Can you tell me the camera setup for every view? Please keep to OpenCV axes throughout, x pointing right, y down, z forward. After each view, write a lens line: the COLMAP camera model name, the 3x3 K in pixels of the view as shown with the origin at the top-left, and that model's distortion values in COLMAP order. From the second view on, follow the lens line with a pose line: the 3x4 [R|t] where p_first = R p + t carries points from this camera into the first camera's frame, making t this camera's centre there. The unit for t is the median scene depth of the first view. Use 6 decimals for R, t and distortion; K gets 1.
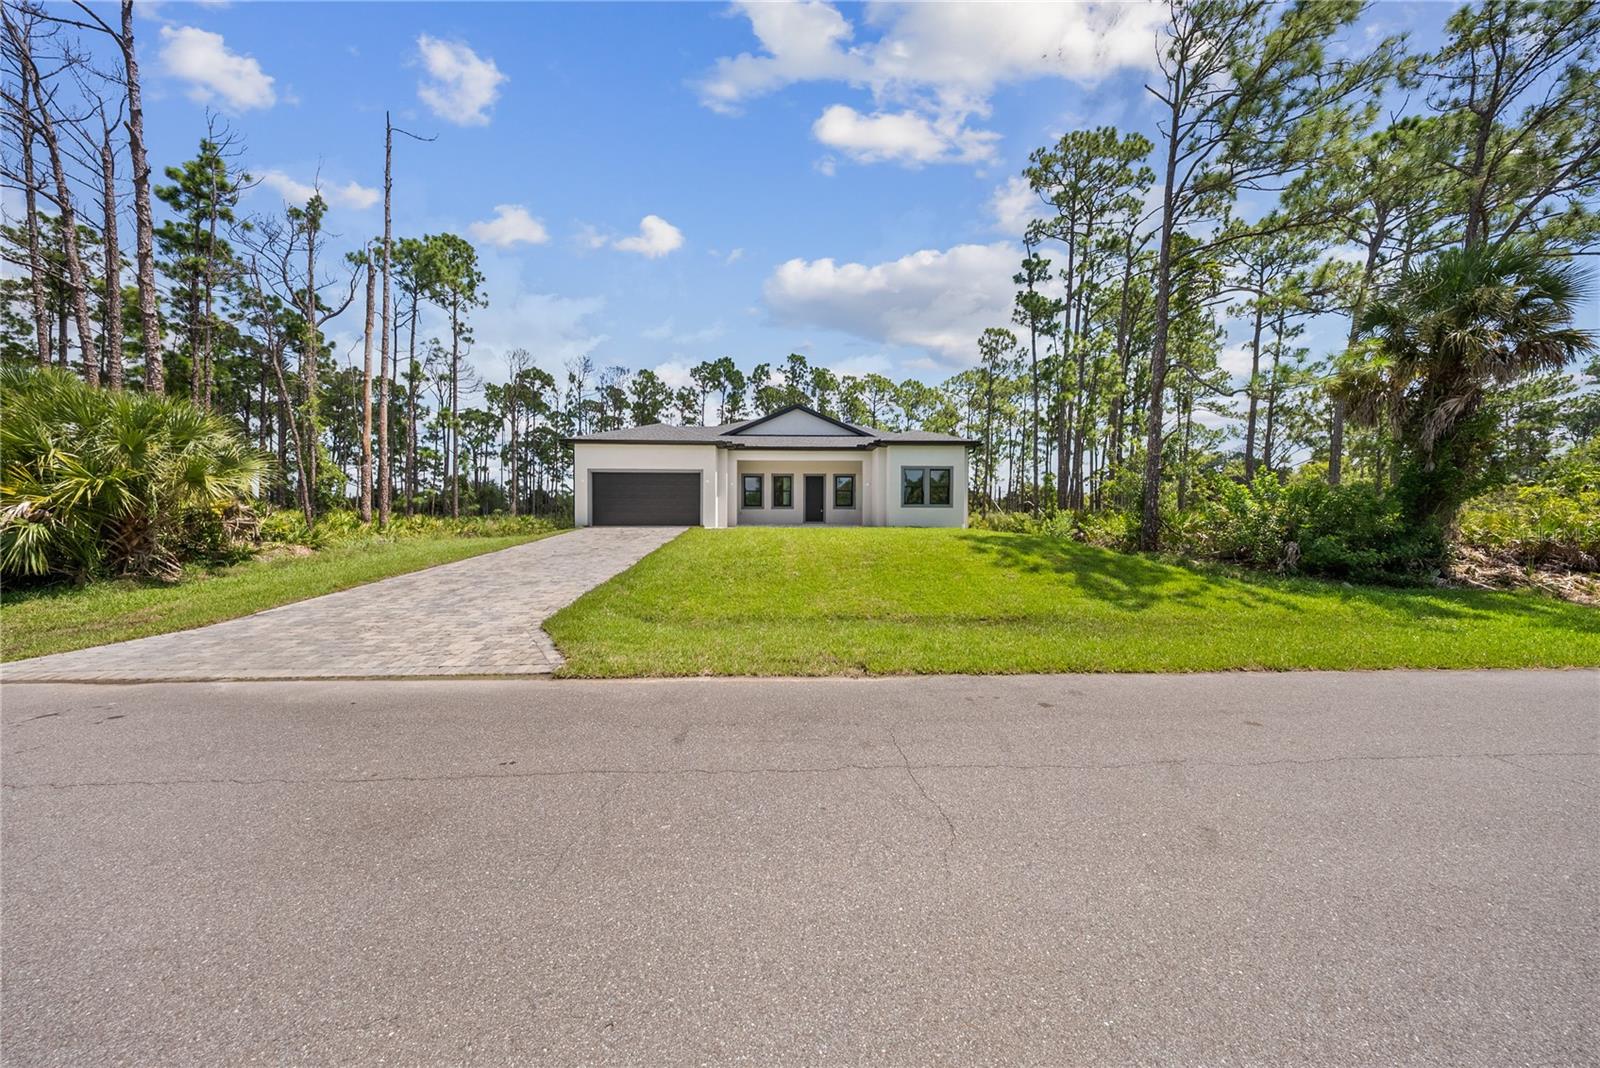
lens RADIAL K [[474.1, 0, 794.8], [0, 474.1, 520.3], [0, 0, 1]] dist [-0.000468, -0.000111]
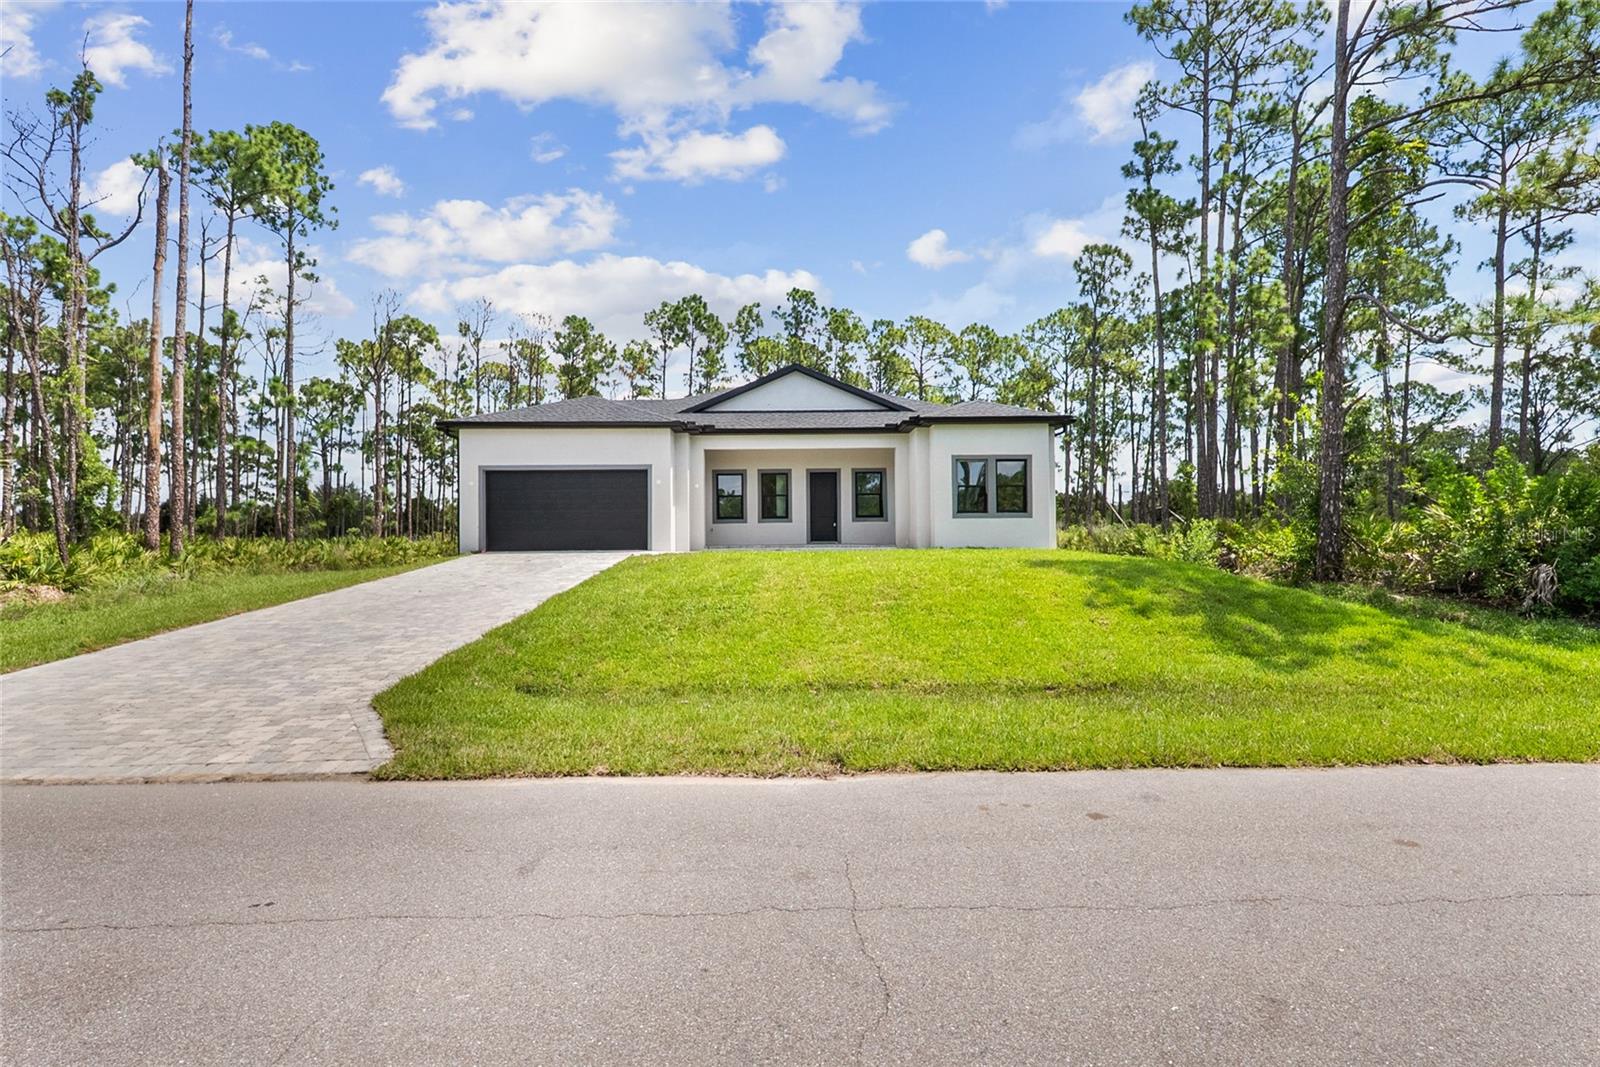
lens RADIAL K [[722.5, 0, 796.9], [0, 722.5, 521.8], [0, 0, 1]] dist [-0.000976, -0.000121]
pose [[0.999759, -0.012006, -0.018375, 0.024718], [0.011555, 0.999634, -0.024466, 0.000011], [0.018662, 0.024248, 0.999532, -0.004014]]
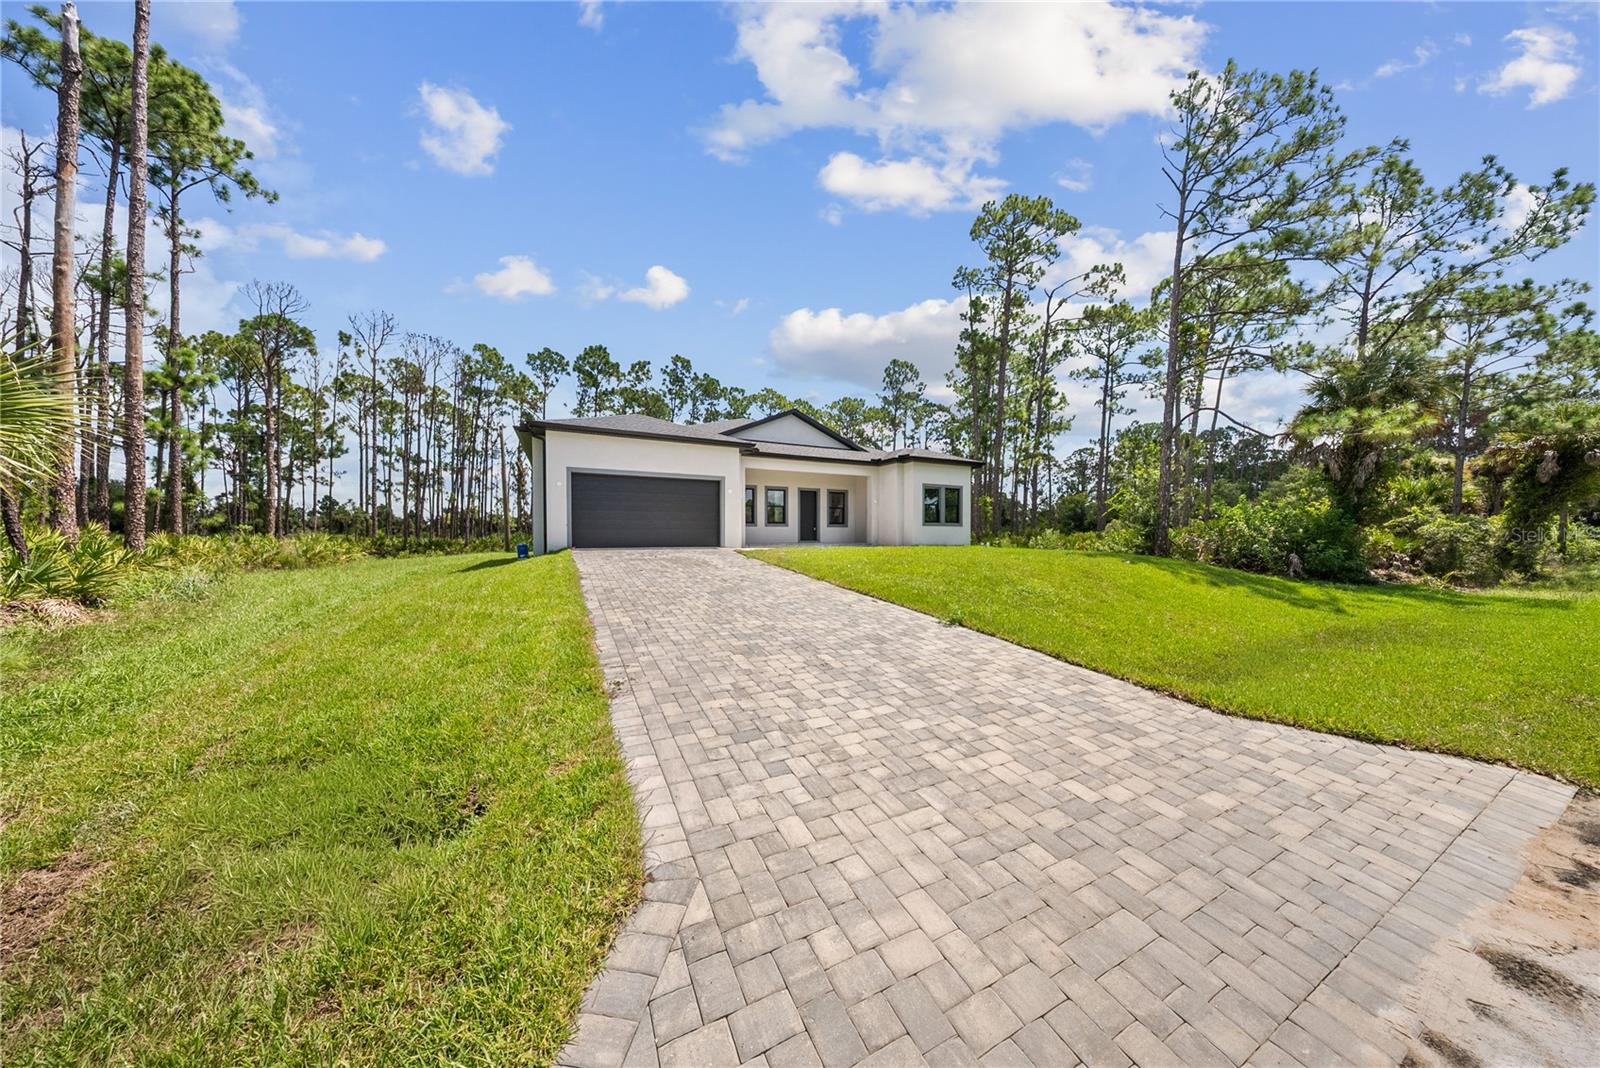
lens RADIAL K [[471.4, 0, 798.4], [0, 471.4, 529.8], [0, 0, 1]] dist [0.000241, 0.000003]
pose [[0.910165, 0.002789, 0.414236, -0.373355], [0.004853, 0.999837, -0.017394, -0.003318], [-0.414217, 0.017842, 0.910003, 0.213410]]
